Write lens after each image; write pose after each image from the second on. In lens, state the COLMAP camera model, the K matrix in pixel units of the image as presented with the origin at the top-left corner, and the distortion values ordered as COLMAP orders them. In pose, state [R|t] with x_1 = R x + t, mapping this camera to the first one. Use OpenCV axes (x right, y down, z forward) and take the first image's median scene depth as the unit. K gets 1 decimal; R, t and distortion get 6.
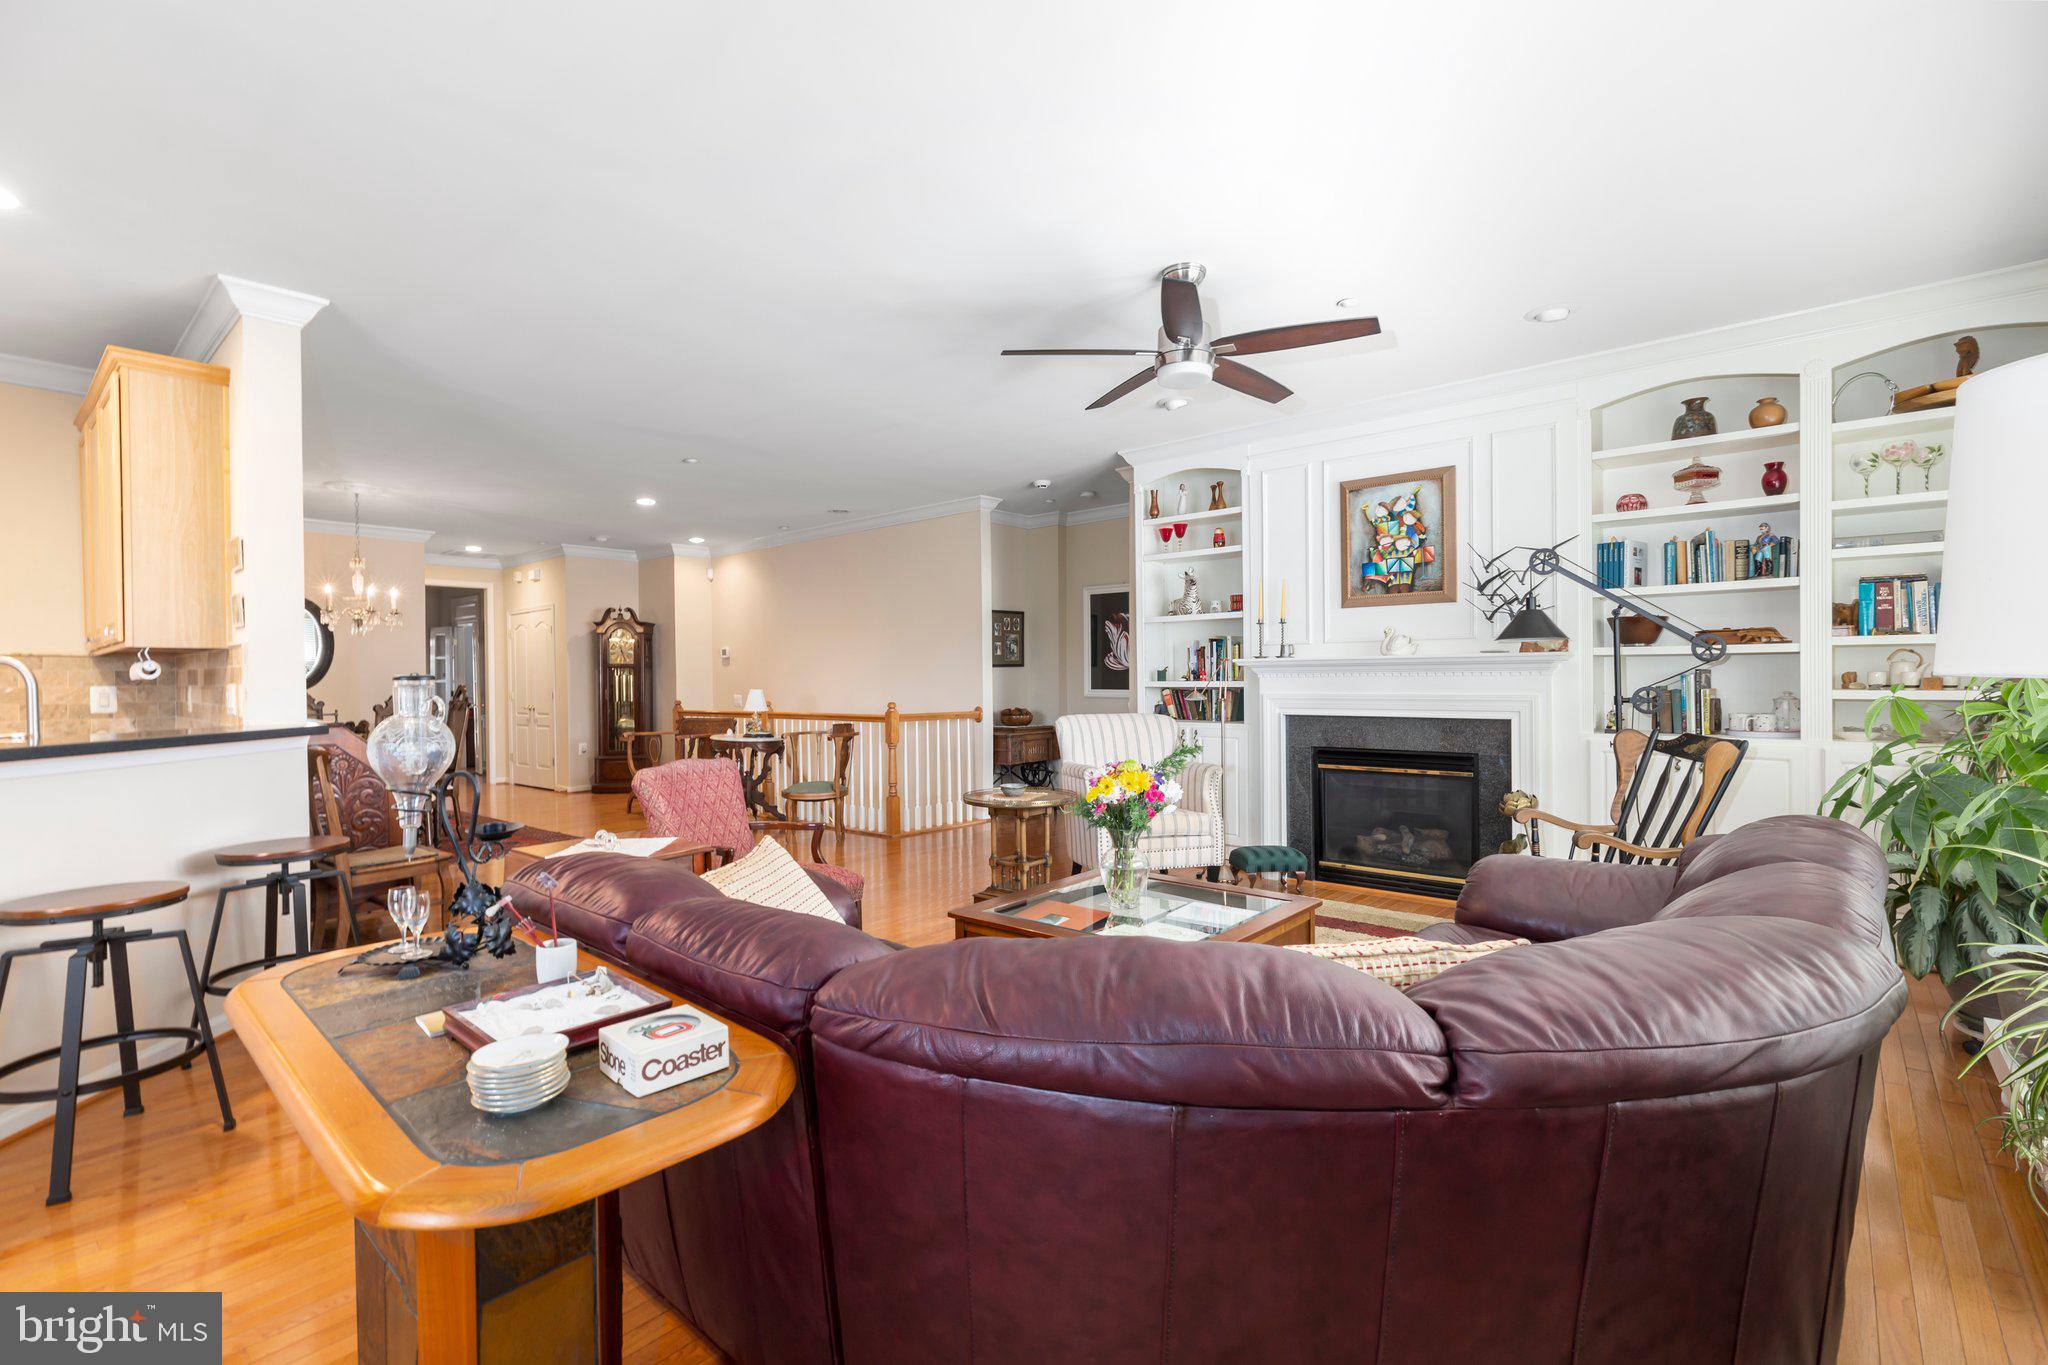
lens RADIAL K [[926.0, 0, 1023.1], [0, 926.0, 681.3], [0, 0, 1]] dist [-0.003662, 0.002594]
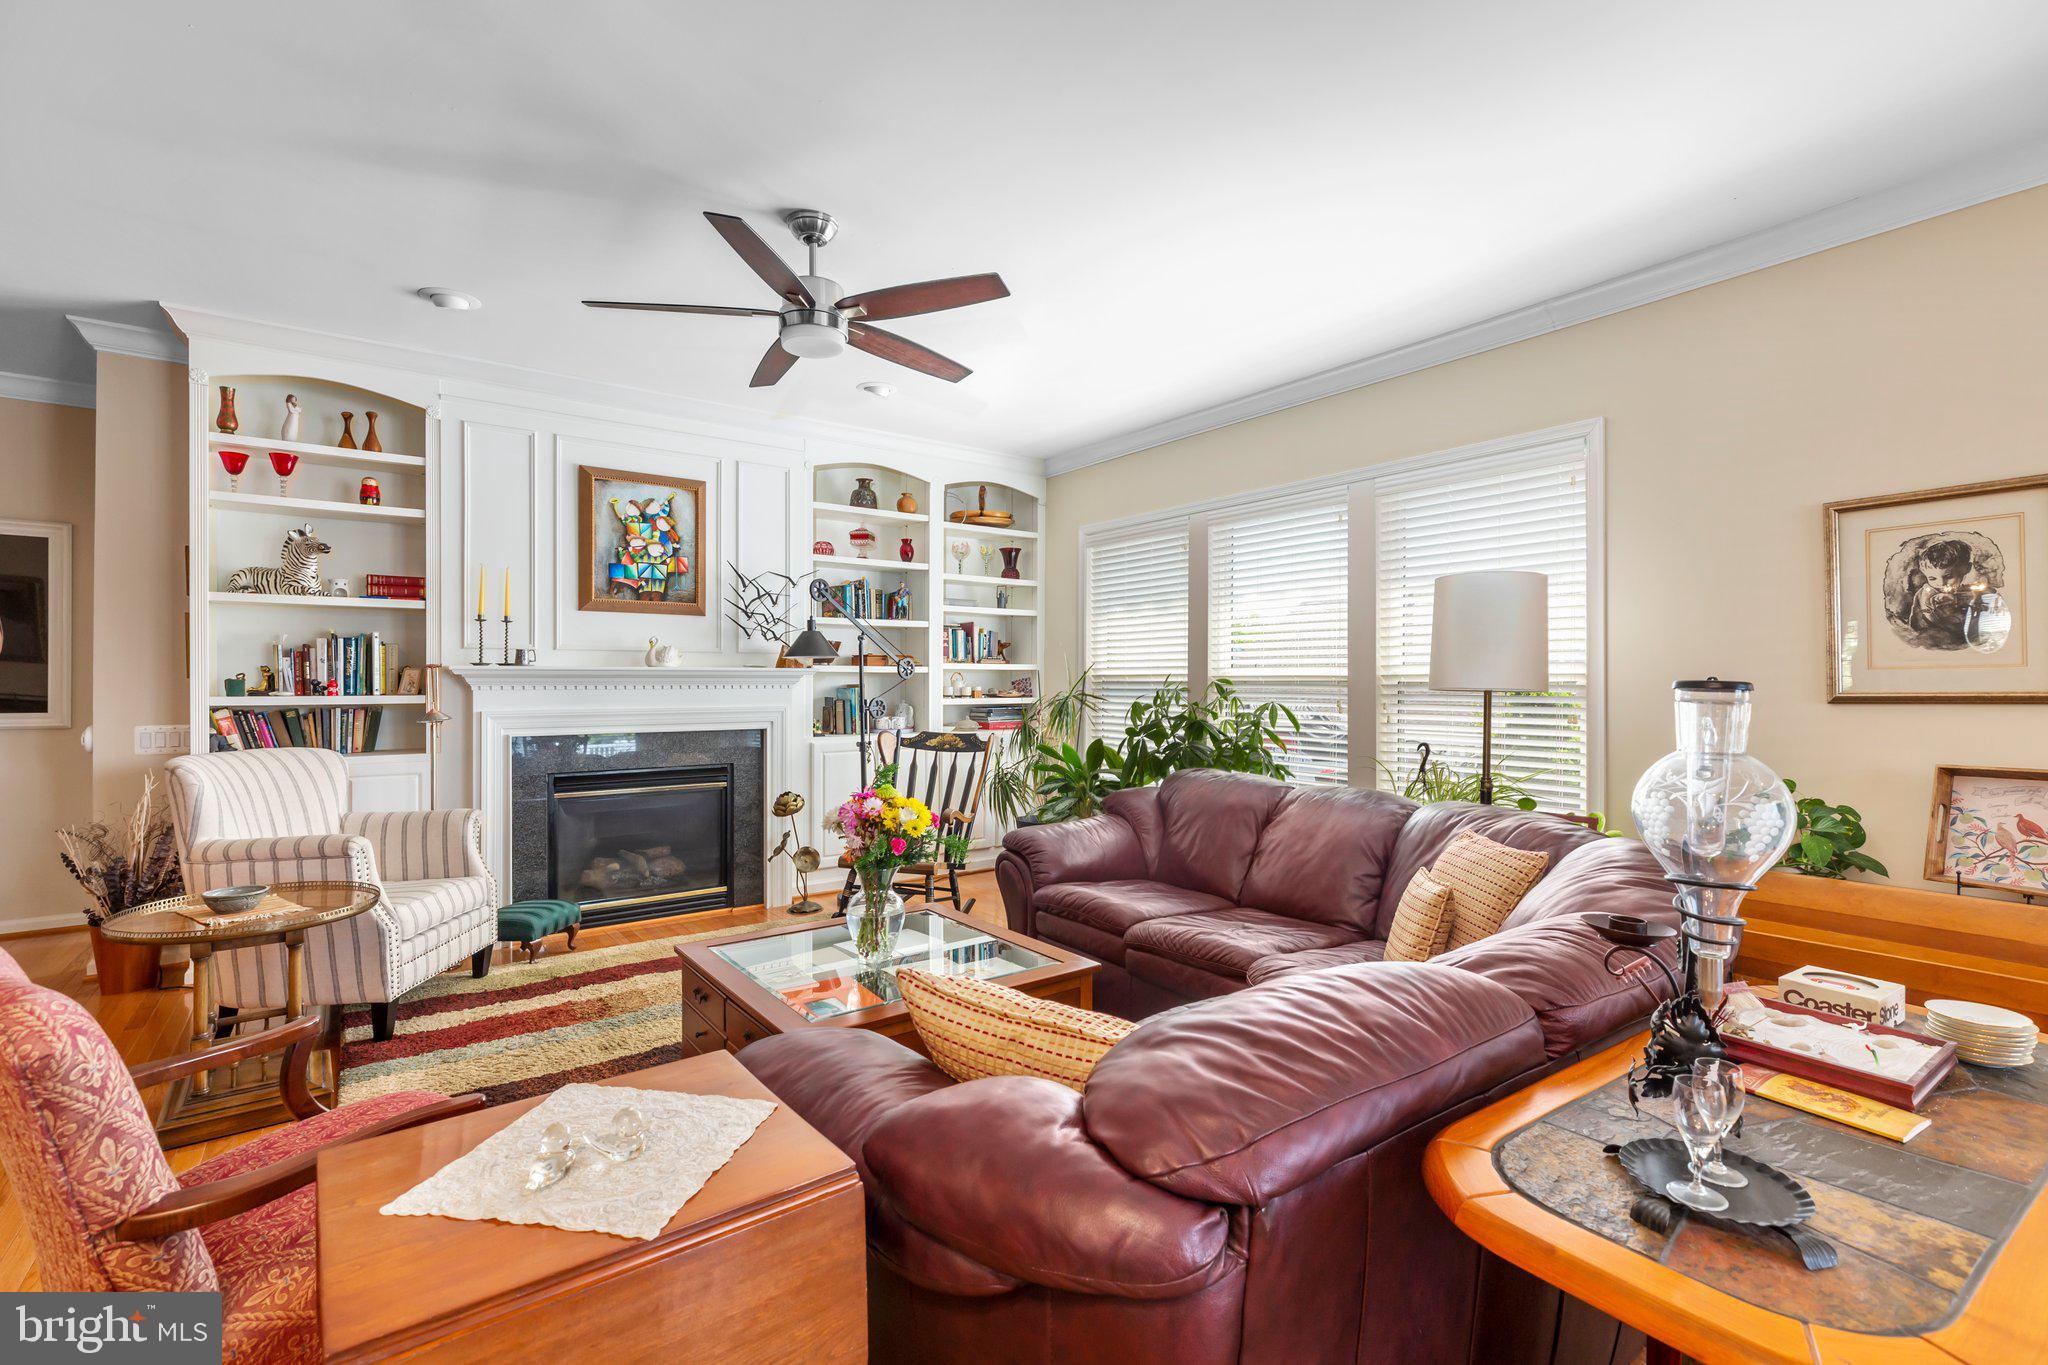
lens RADIAL K [[926.0, 0, 1024.1], [0, 926.0, 680.2], [0, 0, 1]] dist [-0.003662, 0.002594]
pose [[0.204235, 0.012482, 0.978842, -0.435975], [0.004759, 0.999894, -0.013743, 0.000221], [-0.978910, 0.007465, 0.204154, 0.435145]]
